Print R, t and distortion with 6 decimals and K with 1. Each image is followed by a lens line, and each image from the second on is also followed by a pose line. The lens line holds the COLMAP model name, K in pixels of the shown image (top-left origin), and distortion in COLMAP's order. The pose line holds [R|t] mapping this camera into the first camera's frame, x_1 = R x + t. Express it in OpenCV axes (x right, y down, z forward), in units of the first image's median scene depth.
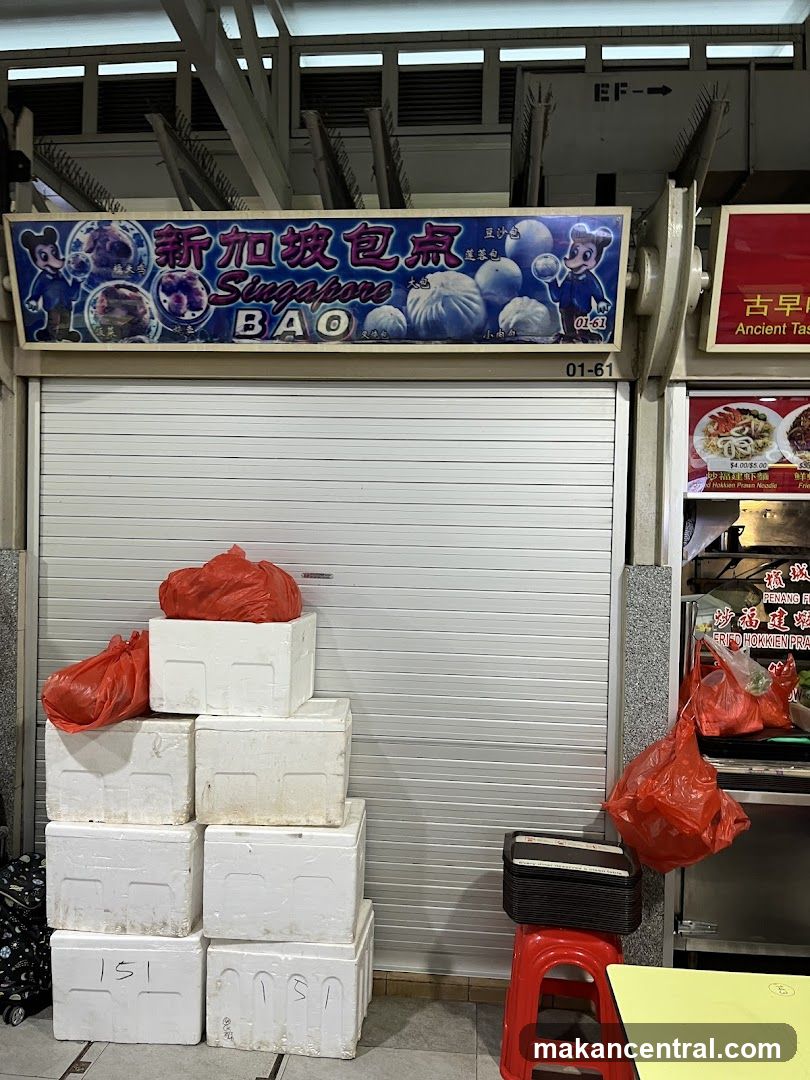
lens RADIAL K [[824.9, 0, 400.5], [0, 824.9, 544.9], [0, 0, 1]] dist [0.009504, -0.028196]
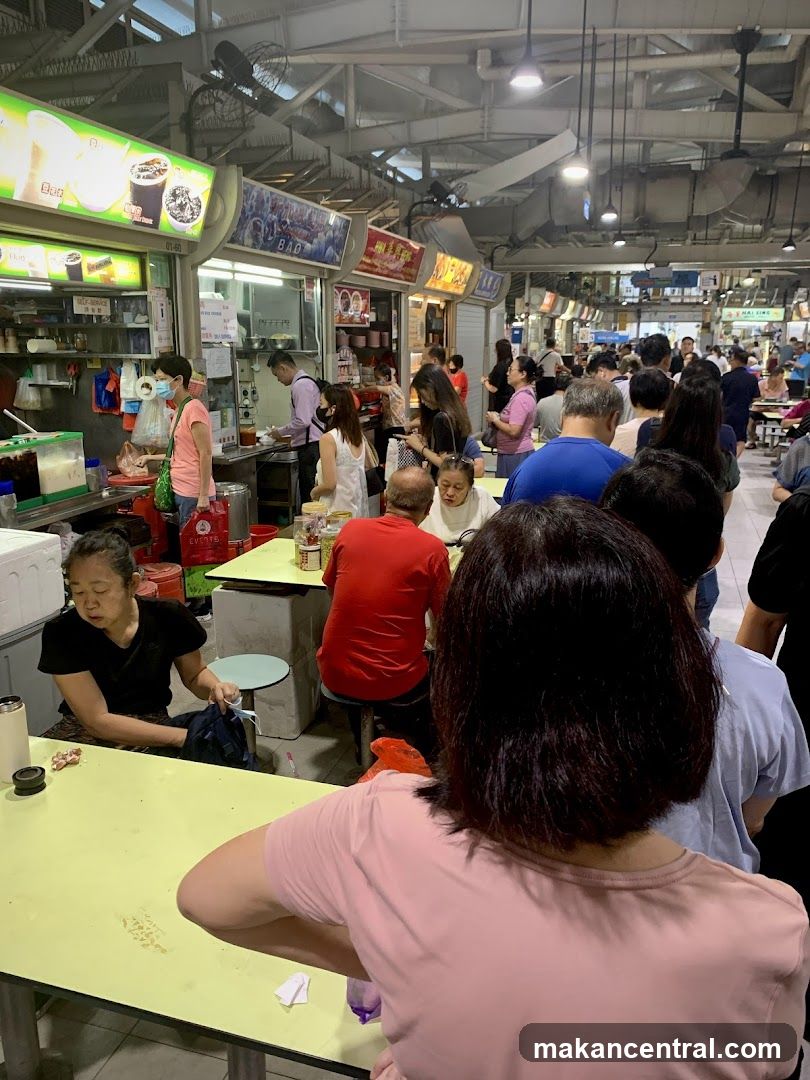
lens RADIAL K [[824.9, 0, 418.8], [0, 824.9, 531.3], [0, 0, 1]] dist [0.009504, -0.028196]
pose [[0.190660, -0.247392, 0.949971, -2.392850], [0.018887, 0.968469, 0.248419, -0.074703], [-0.981474, -0.029421, 0.189321, 0.221925]]
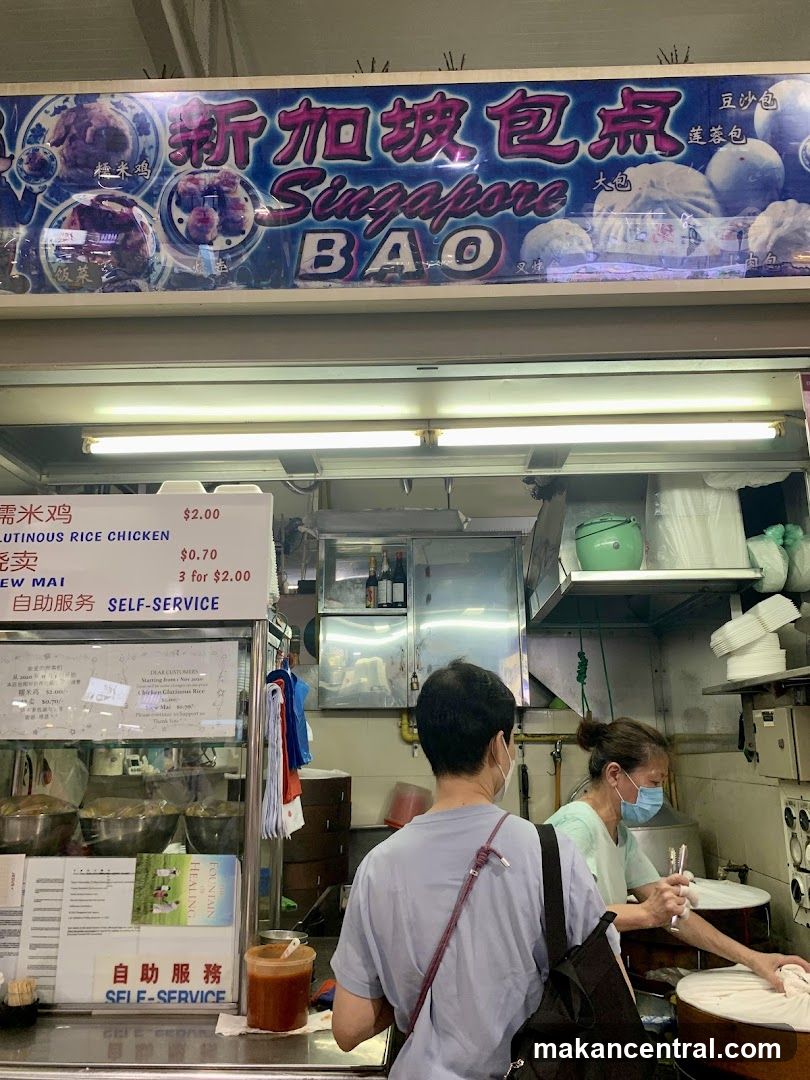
lens RADIAL K [[824.9, 0, 398.1], [0, 824.9, 541.2], [0, 0, 1]] dist [0.009504, -0.028196]
pose [[0.997875, -0.015271, 0.063336, -0.174087], [0.031274, 0.965089, -0.260047, 0.086770], [-0.057154, 0.261475, 0.963517, 0.490314]]
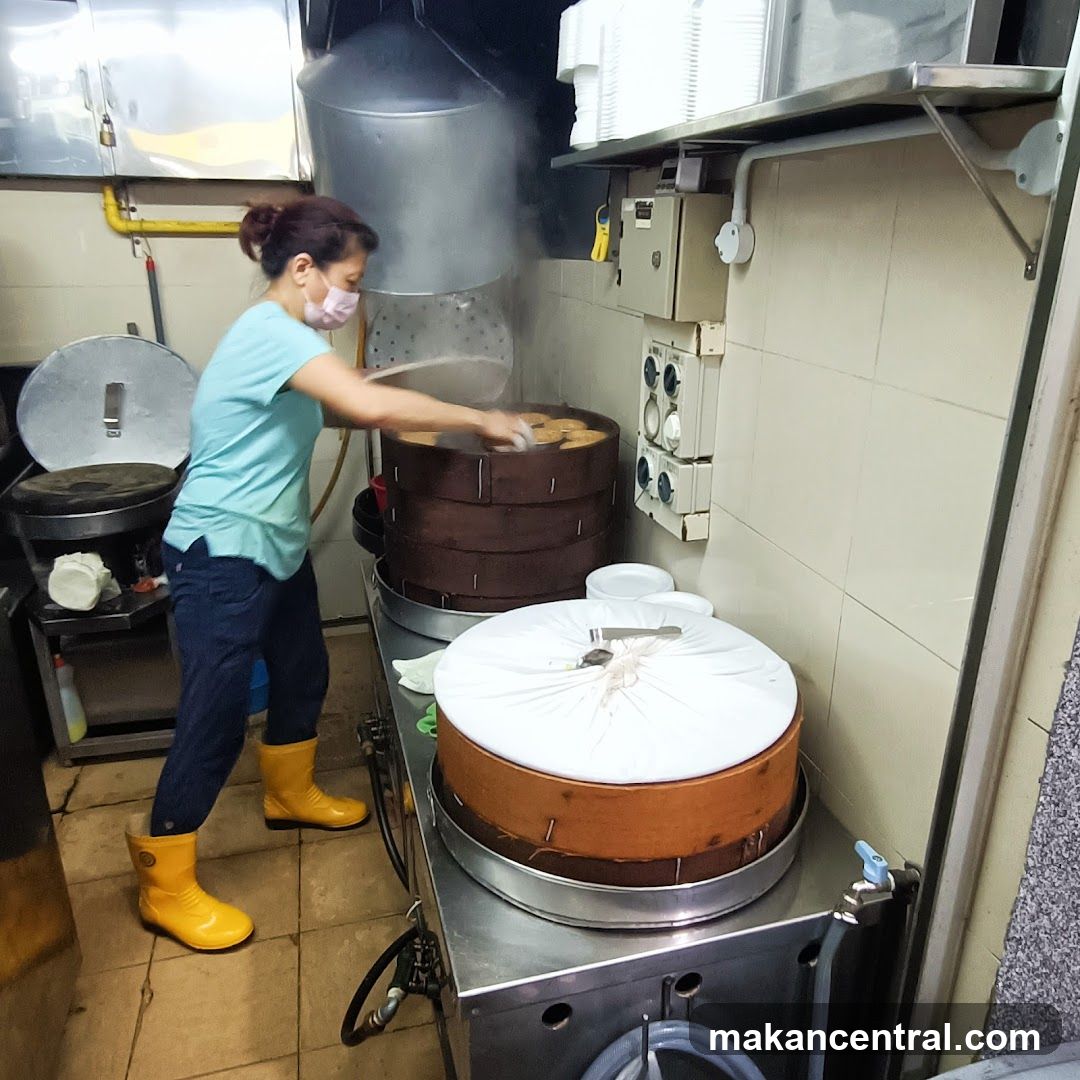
lens RADIAL K [[851.8, 0, 547.1], [0, 851.8, 537.9], [0, 0, 1]] dist [0.017893, -0.025999]
pose [[0.935914, -0.131441, 0.326784, 0.013179], [0.018422, 0.944760, 0.327244, 0.068170], [-0.351746, -0.300252, 0.886636, 0.847885]]
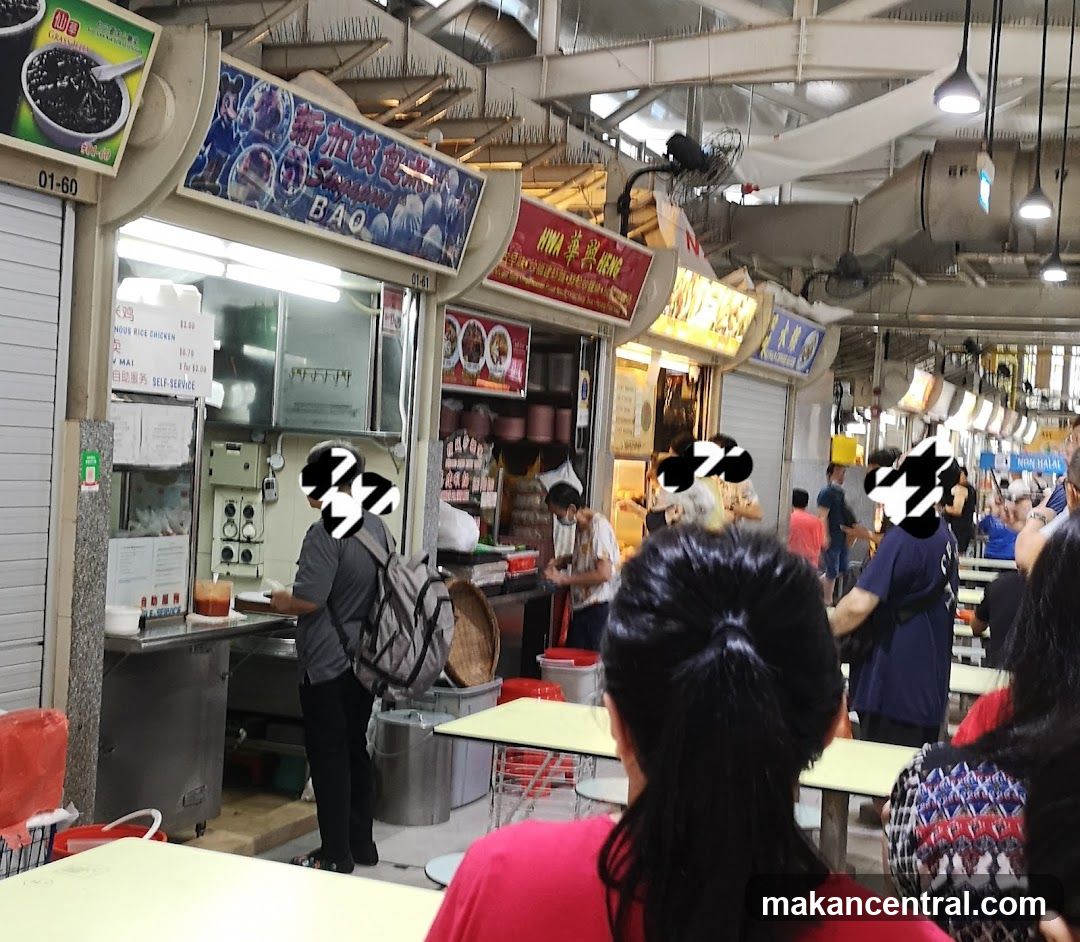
lens RADIAL K [[1552.0, 0, 526.9], [0, 1552.0, 487.6], [0, 0, 1]] dist [0.032099, 0.000000]
pose [[0.293593, -0.031979, 0.955395, -2.026516], [-0.034397, 0.998440, 0.043990, -0.012424], [-0.955311, -0.045778, 0.292035, 0.163738]]
